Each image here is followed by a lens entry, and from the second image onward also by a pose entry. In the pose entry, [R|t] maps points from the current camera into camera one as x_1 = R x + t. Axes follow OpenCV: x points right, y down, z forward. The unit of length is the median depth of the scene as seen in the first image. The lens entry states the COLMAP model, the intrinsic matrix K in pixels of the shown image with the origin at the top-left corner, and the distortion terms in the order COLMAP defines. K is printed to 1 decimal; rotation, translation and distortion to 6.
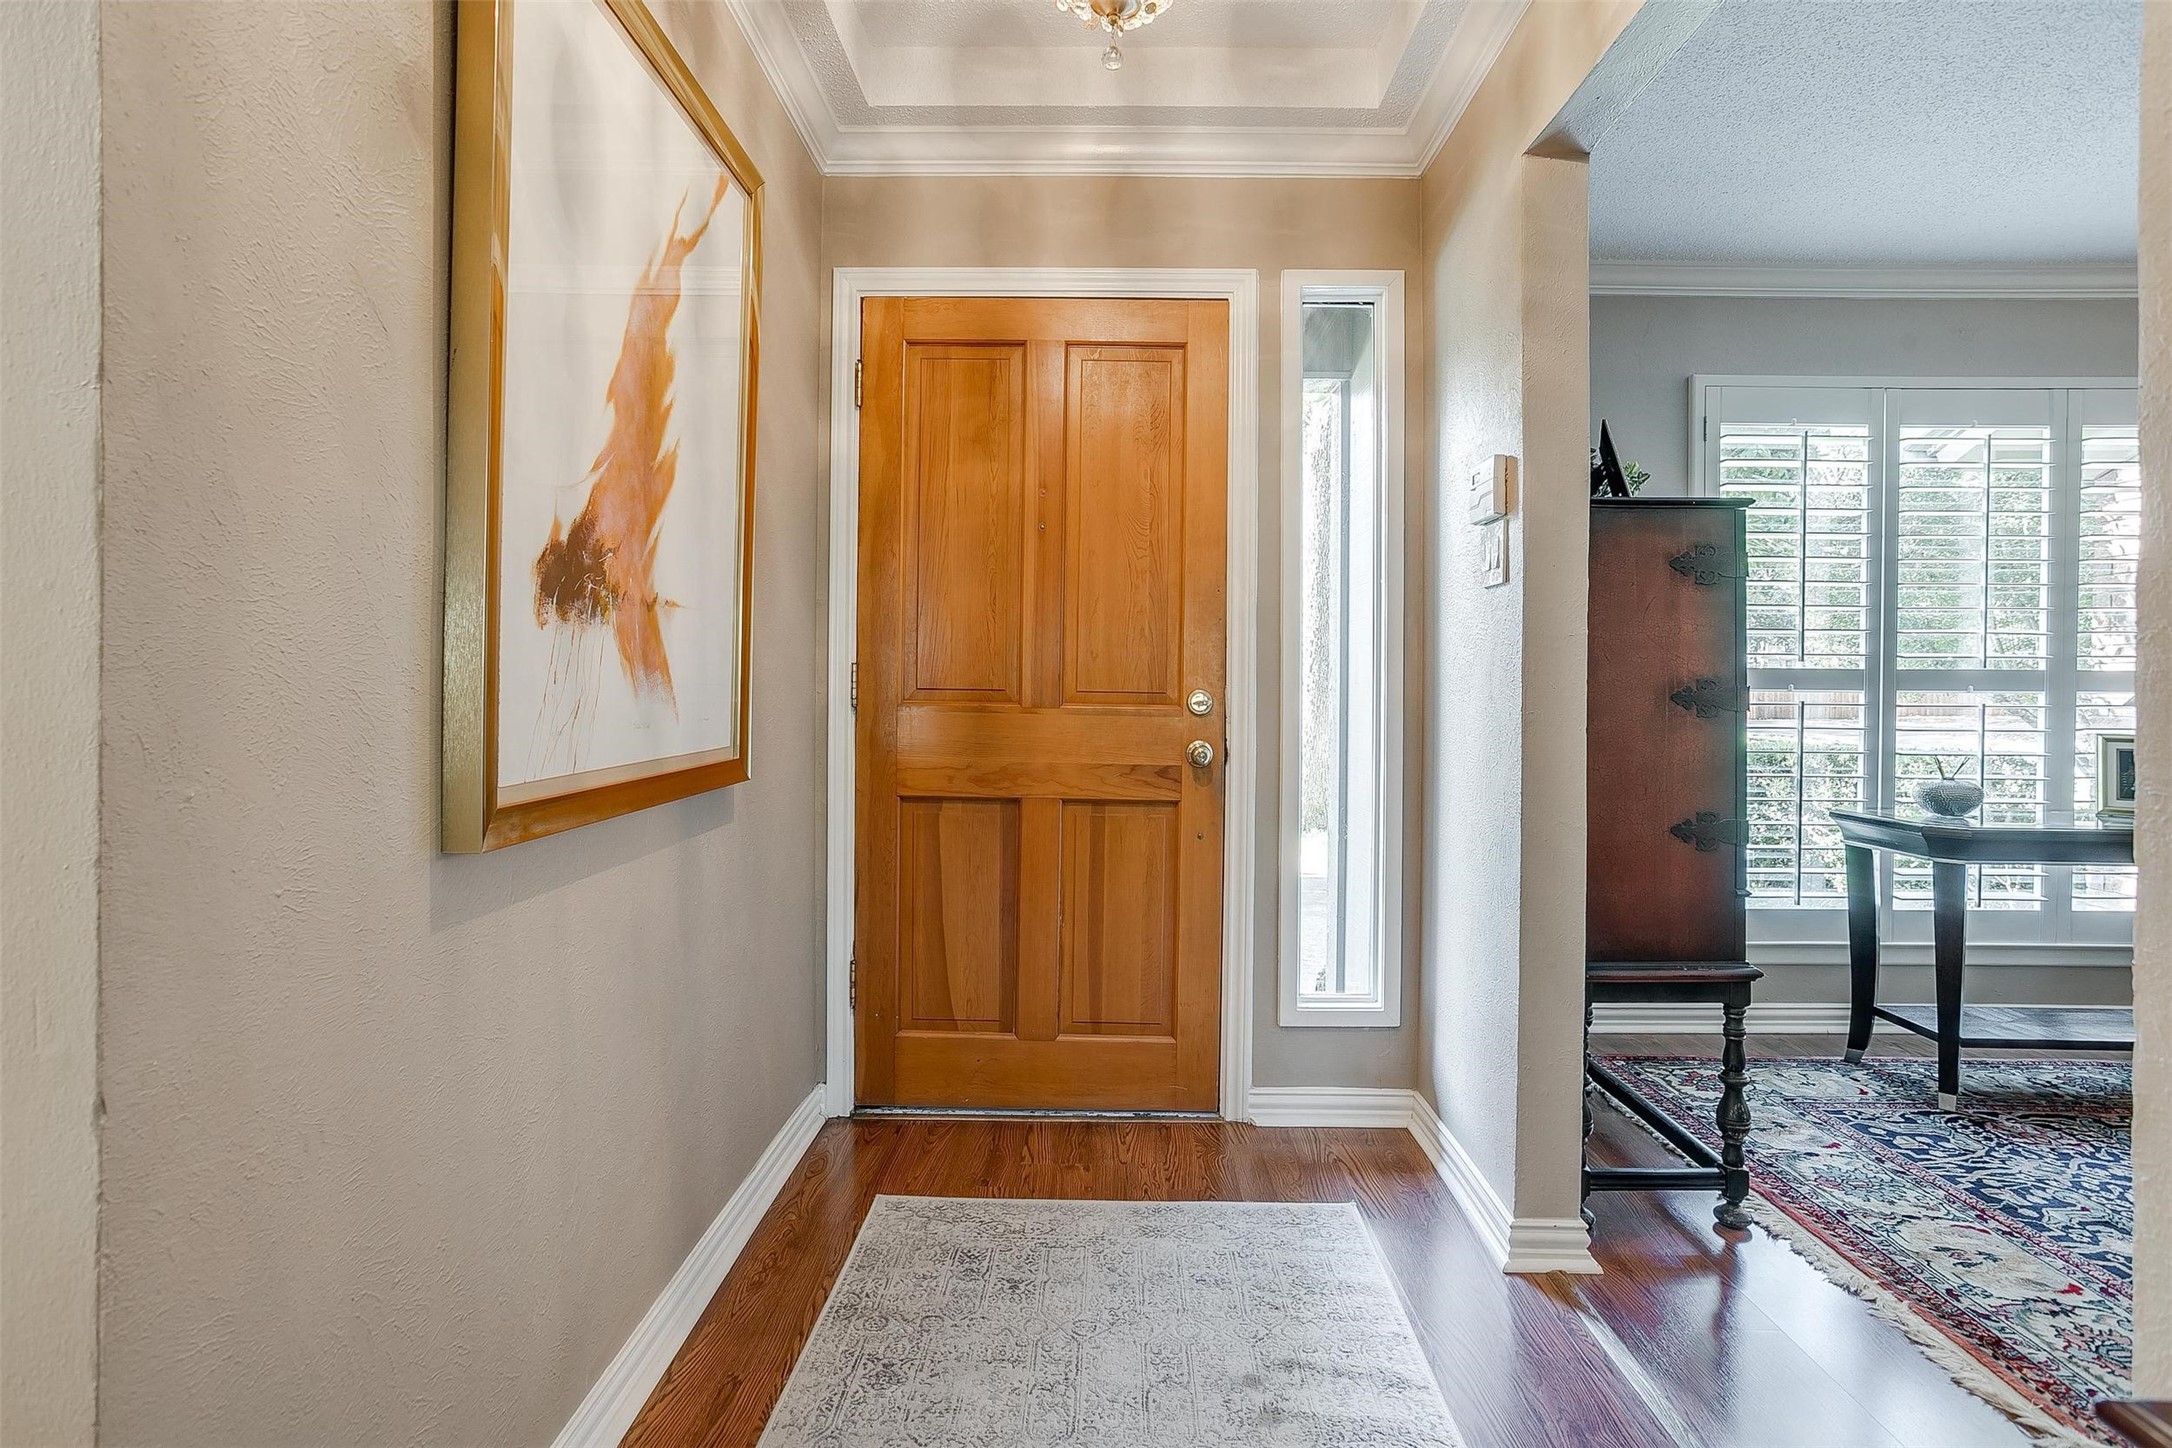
lens RADIAL K [[1068.5, 0, 1091.5], [0, 1068.5, 705.2], [0, 0, 1]] dist [-0.037514, 0.020570]
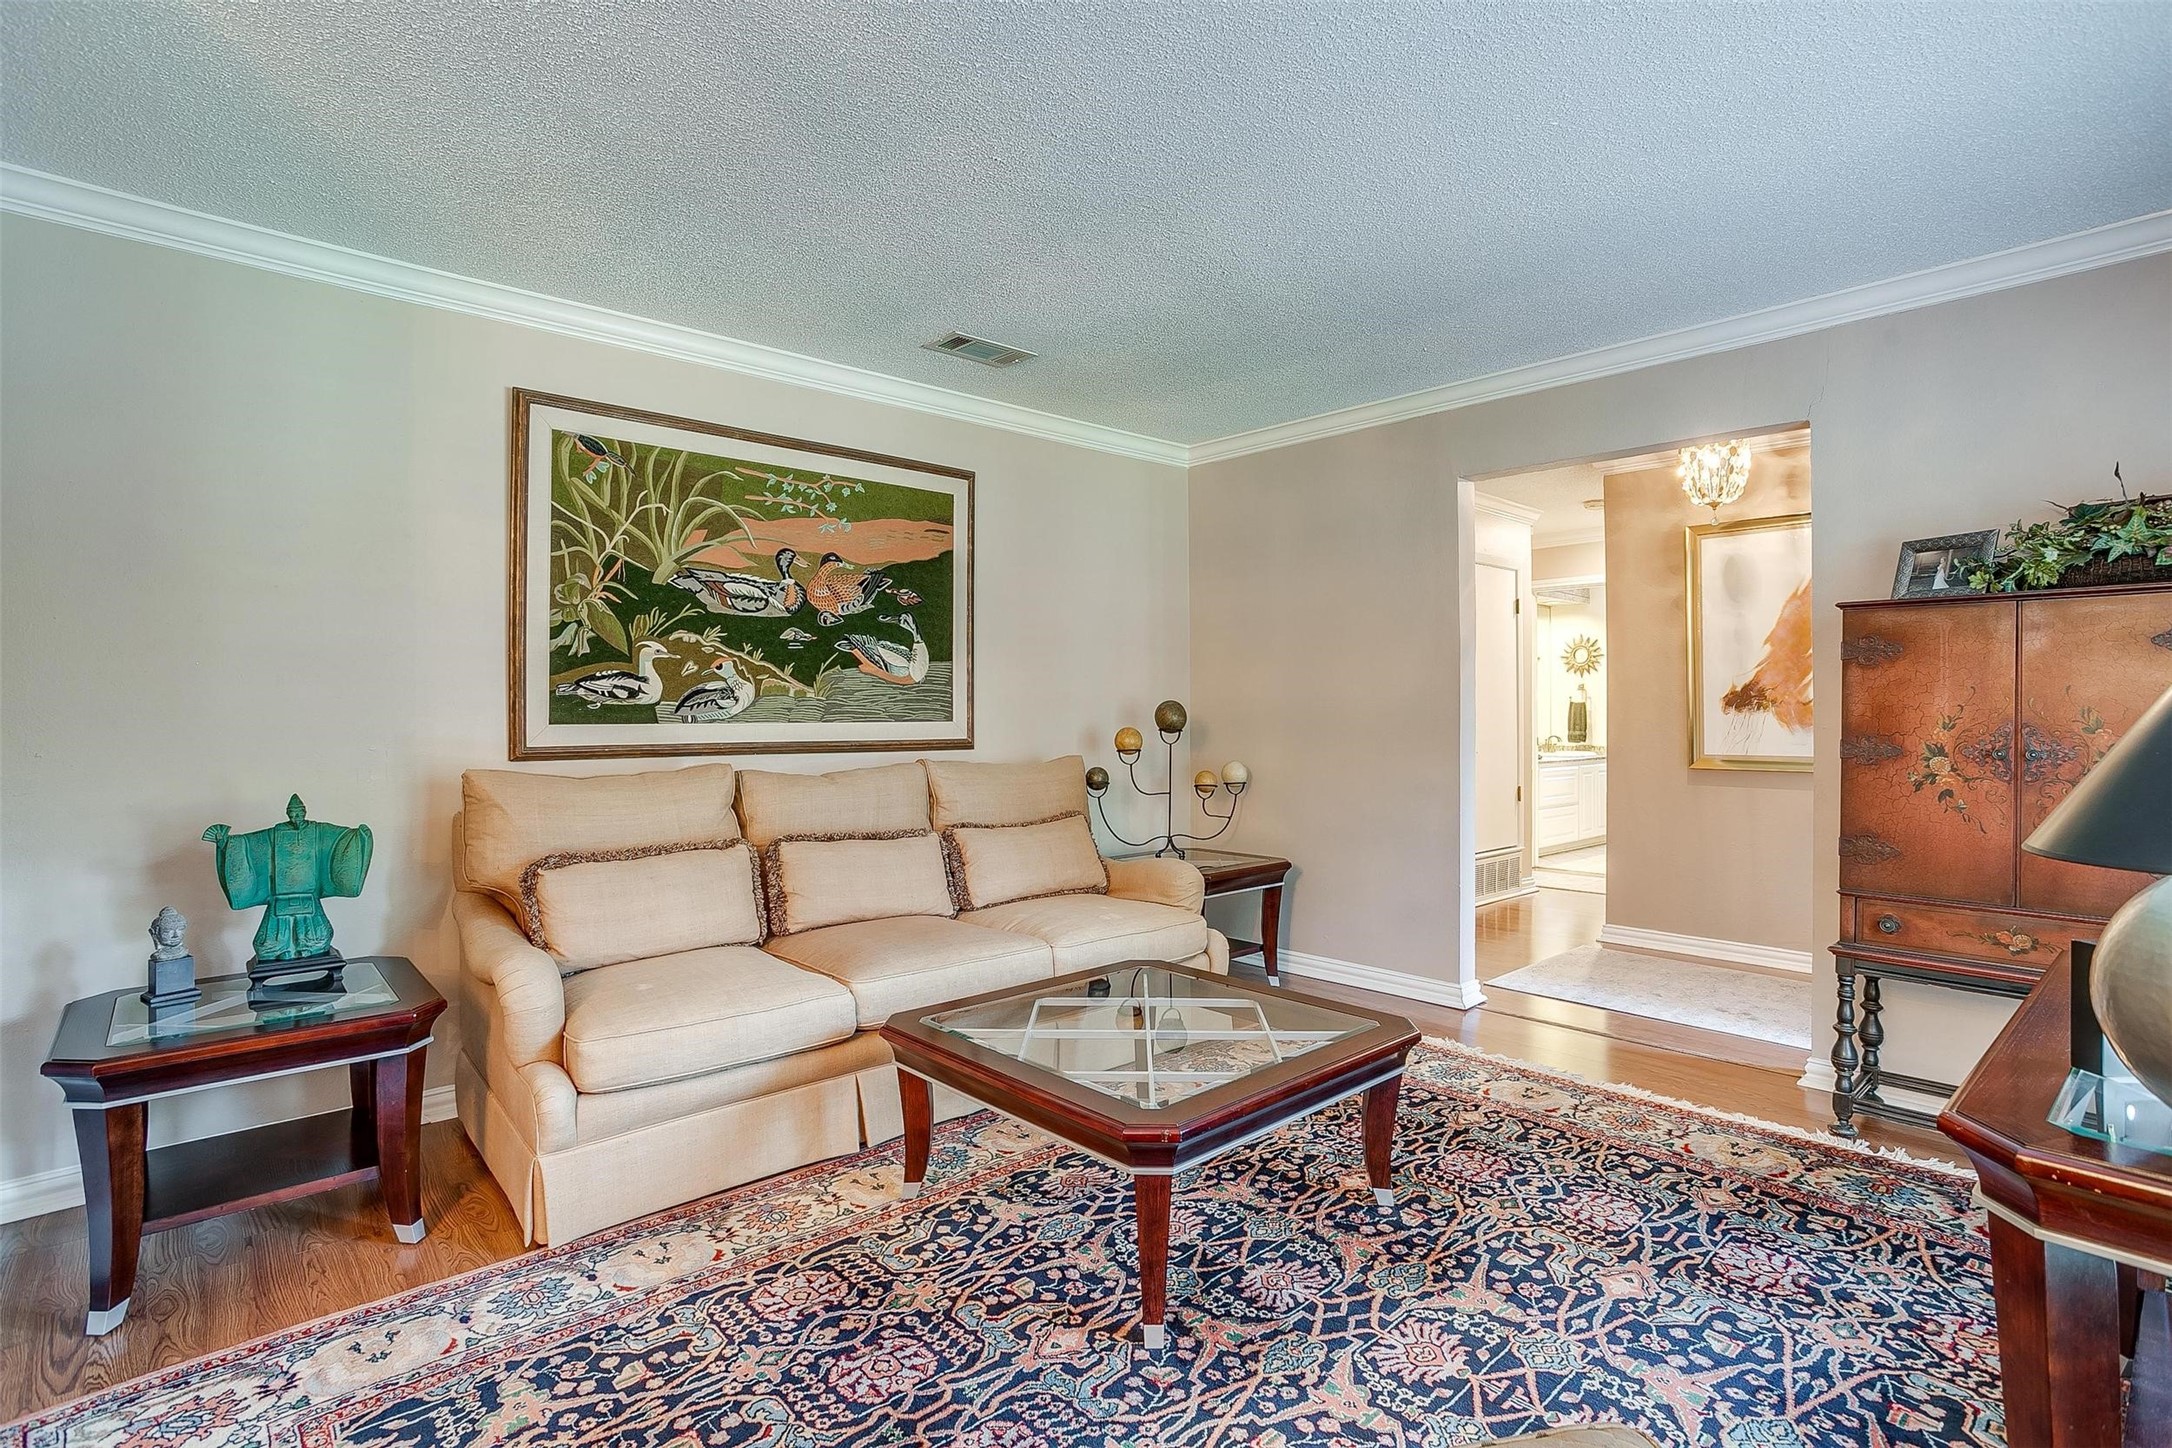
lens RADIAL K [[1068.5, 0, 1085.9], [0, 1068.5, 717.7], [0, 0, 1]] dist [-0.037514, 0.020570]
pose [[-0.730656, 0.007526, -0.682705, 2.181289], [-0.008200, 0.999770, 0.019797, -0.070447], [0.682697, 0.020063, -0.730426, 1.263512]]
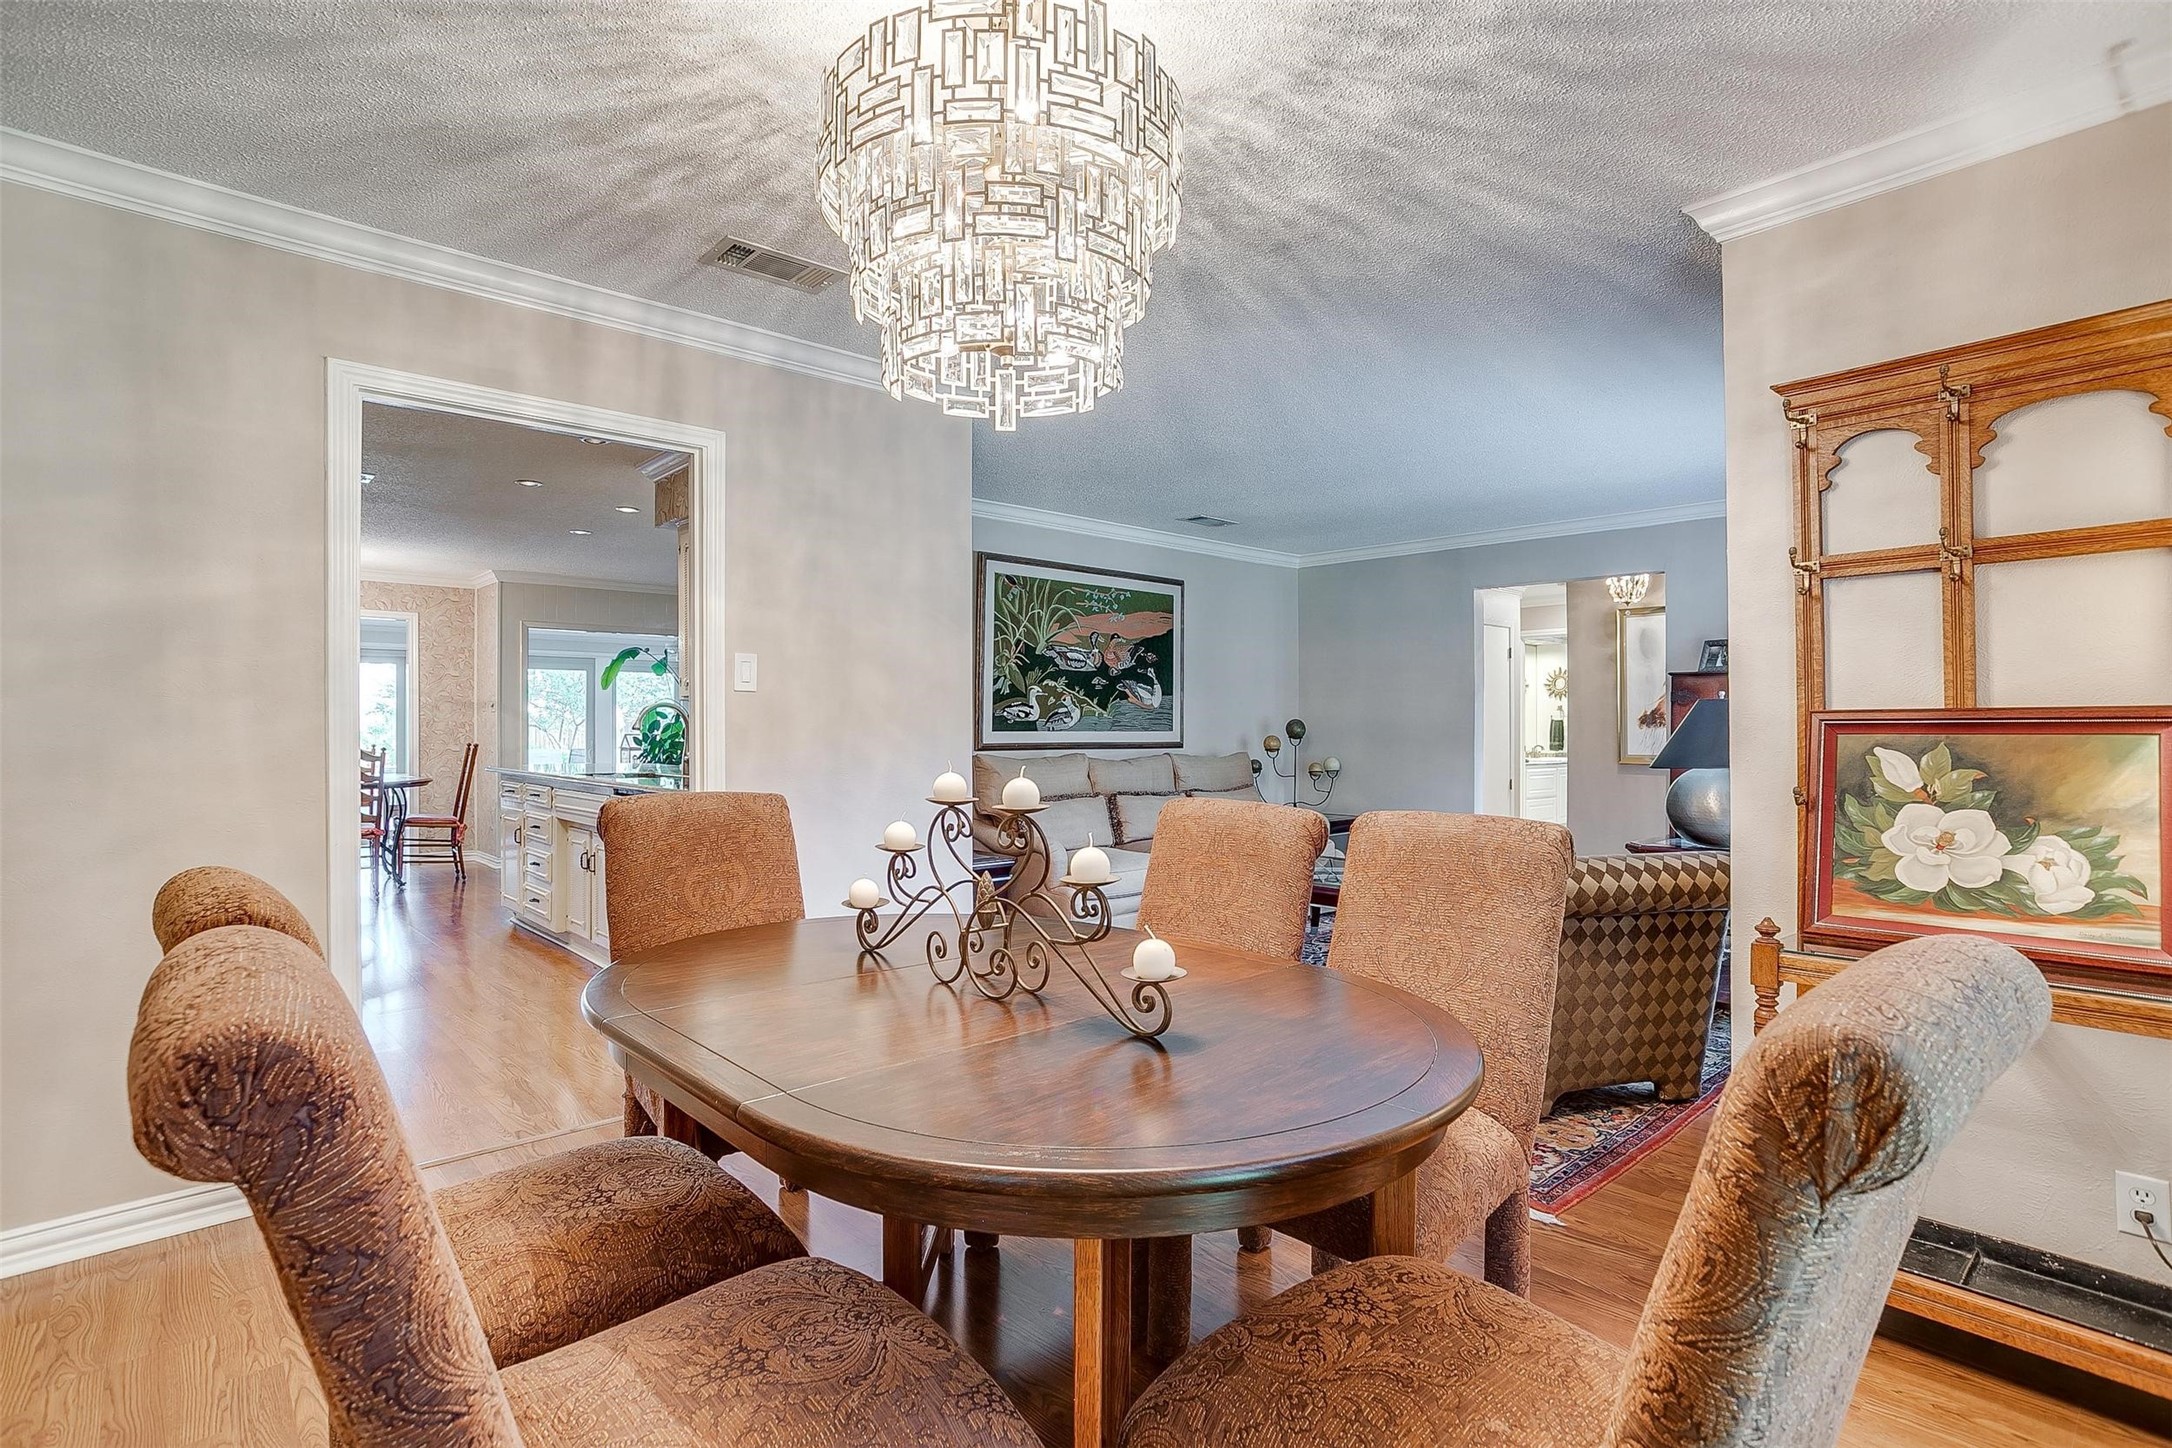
lens RADIAL K [[1068.5, 0, 1099.8], [0, 1068.5, 727.1], [0, 0, 1]] dist [-0.037514, 0.020570]
pose [[-0.719990, 0.001700, -0.693983, 3.398371], [-0.012796, 0.999794, 0.015725, -0.083328], [0.693867, 0.020202, -0.719820, 1.838598]]
